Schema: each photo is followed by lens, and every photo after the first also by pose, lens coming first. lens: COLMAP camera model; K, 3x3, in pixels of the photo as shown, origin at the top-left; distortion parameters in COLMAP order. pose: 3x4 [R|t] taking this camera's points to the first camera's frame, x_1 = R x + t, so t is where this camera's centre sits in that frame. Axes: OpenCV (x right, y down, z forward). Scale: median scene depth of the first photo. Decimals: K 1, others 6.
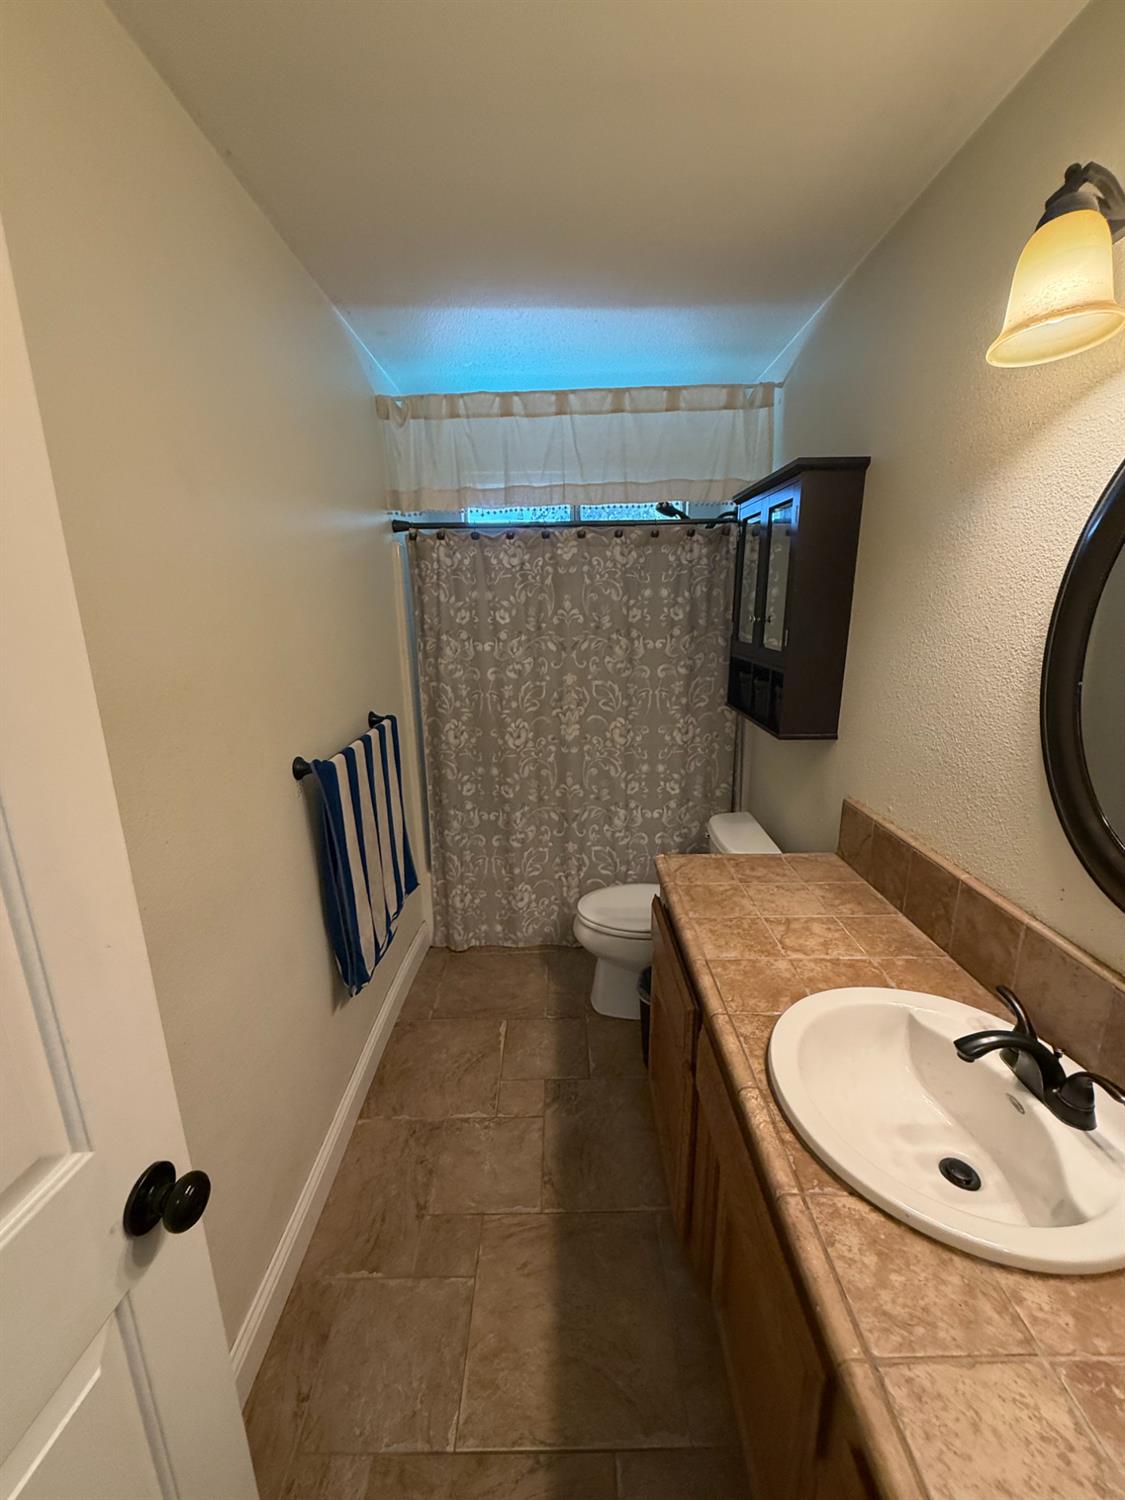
lens RADIAL K [[596.5, 0, 564.4], [0, 596.5, 751.5], [0, 0, 1]] dist [0.001224, 0.000117]
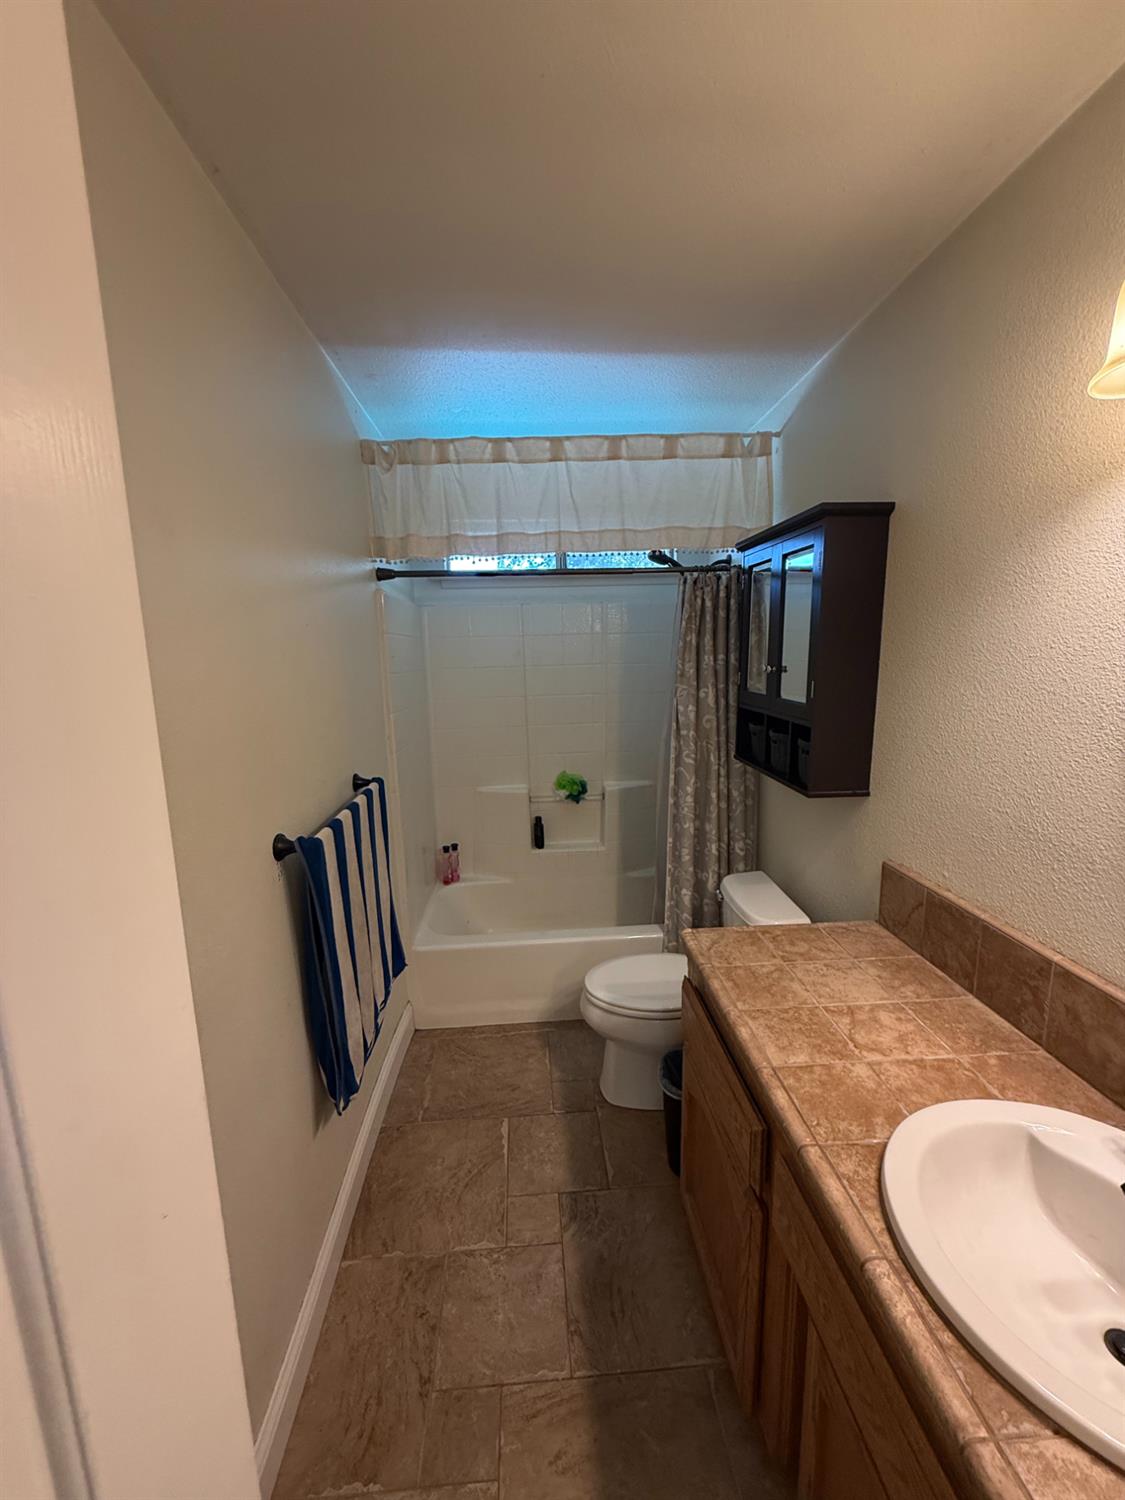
lens RADIAL K [[596.5, 0, 562.7], [0, 596.5, 751.0], [0, 0, 1]] dist [0.001224, 0.000117]
pose [[0.998189, -0.018321, 0.057293, -0.076156], [0.022582, 0.996956, -0.074622, -0.033468], [-0.055752, 0.075781, 0.995565, 0.098152]]
